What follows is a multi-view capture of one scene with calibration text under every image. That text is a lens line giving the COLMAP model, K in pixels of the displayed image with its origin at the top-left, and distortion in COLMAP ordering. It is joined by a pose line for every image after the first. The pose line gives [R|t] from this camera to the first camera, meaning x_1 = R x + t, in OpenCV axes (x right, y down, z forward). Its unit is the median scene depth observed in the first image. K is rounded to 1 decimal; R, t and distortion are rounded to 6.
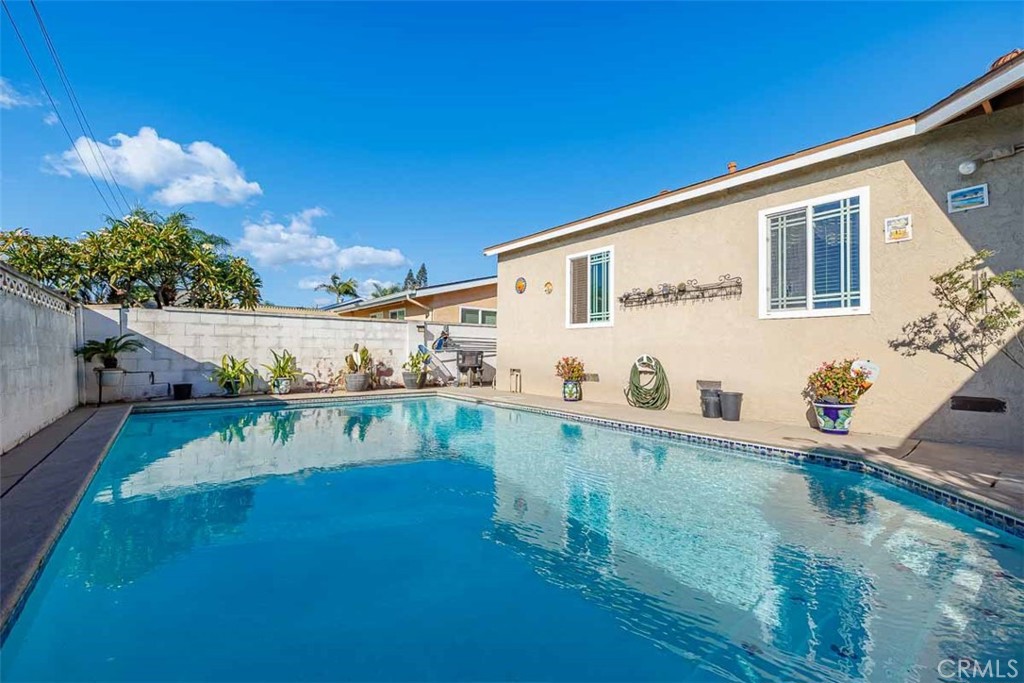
lens RADIAL K [[433.6, 0, 512.0], [0, 433.6, 341.5], [0, 0, 1]] dist [0.023313, 0.000078]
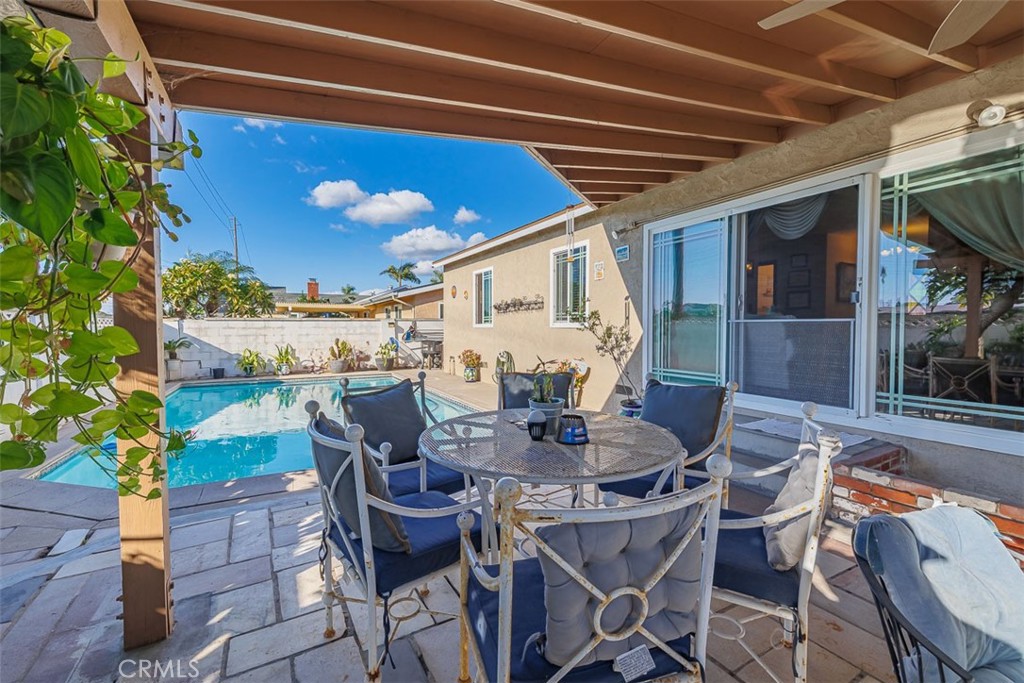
lens RADIAL K [[433.6, 0, 512.0], [0, 433.6, 341.5], [0, 0, 1]] dist [0.023313, 0.000078]
pose [[0.983734, -0.006350, -0.179519, 0.456249], [0.016895, 0.998216, 0.057270, -0.057480], [0.178835, -0.059371, 0.982086, -0.263760]]
